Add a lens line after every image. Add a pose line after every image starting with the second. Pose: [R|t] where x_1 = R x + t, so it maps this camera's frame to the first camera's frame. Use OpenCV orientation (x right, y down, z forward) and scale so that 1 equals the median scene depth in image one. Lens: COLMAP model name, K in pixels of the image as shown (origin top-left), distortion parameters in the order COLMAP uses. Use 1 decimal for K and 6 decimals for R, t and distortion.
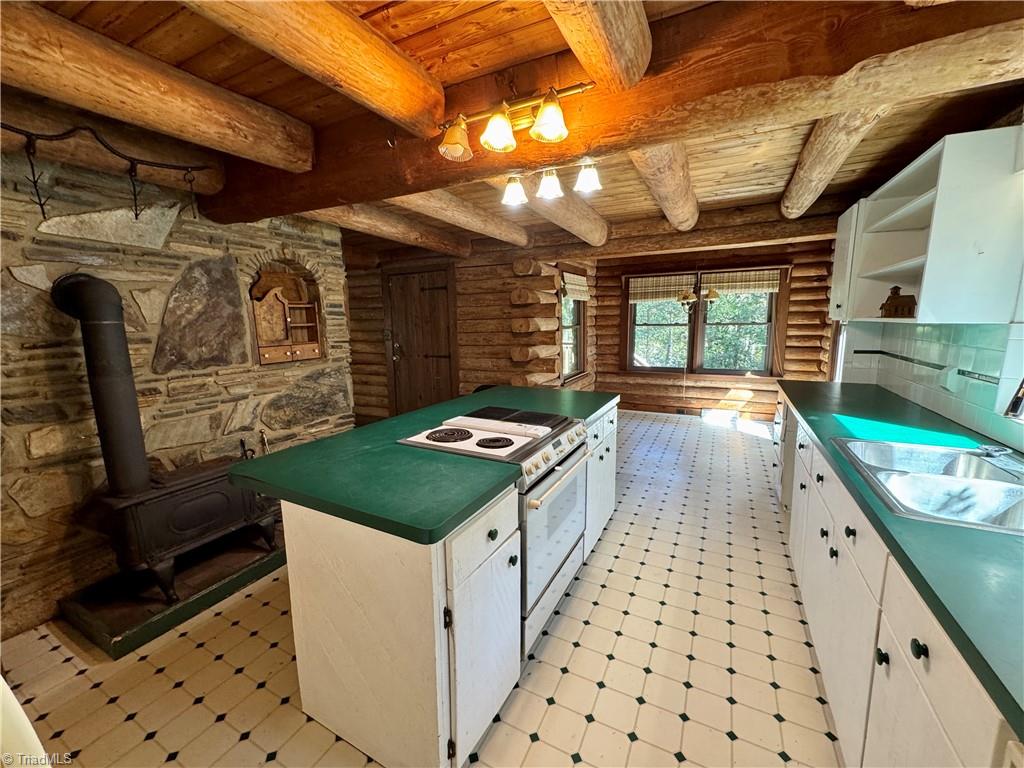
lens RADIAL K [[410.1, 0, 512.4], [0, 410.1, 383.6], [0, 0, 1]] dist [-0.003744, -0.000431]
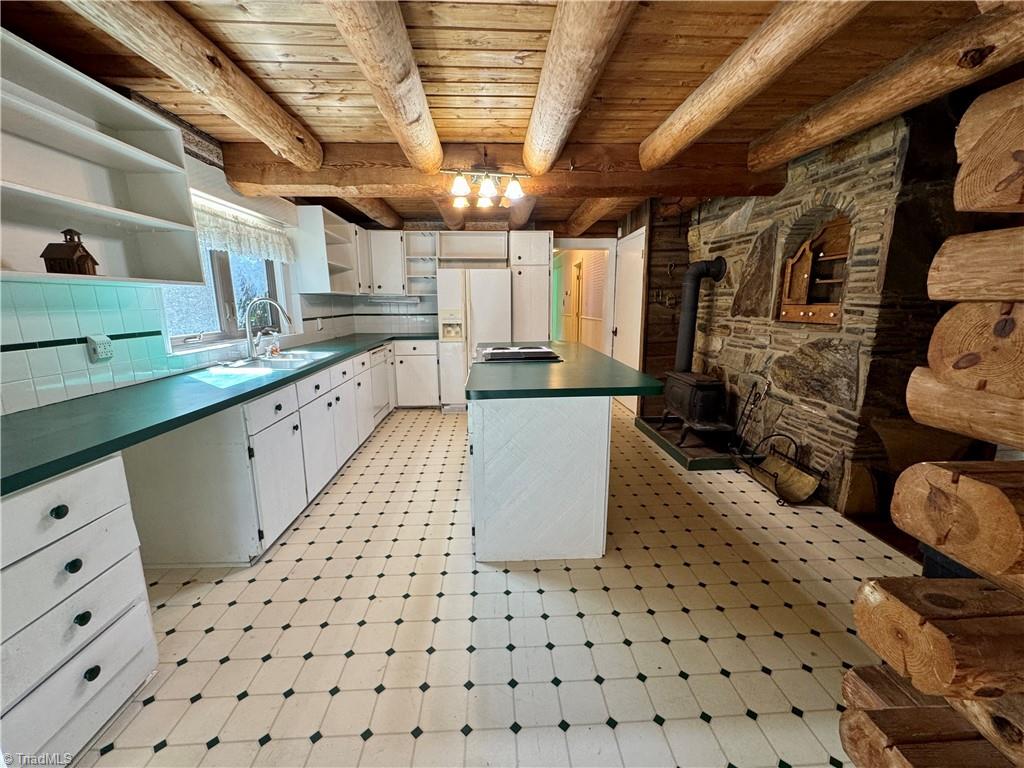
lens RADIAL K [[410.1, 0, 511.6], [0, 410.1, 384.8], [0, 0, 1]] dist [-0.003744, -0.000431]
pose [[-0.862616, 0.122068, -0.490911, 0.500818], [-0.059862, 0.938997, 0.338675, -0.201206], [0.502306, 0.321534, -0.802686, 1.501777]]
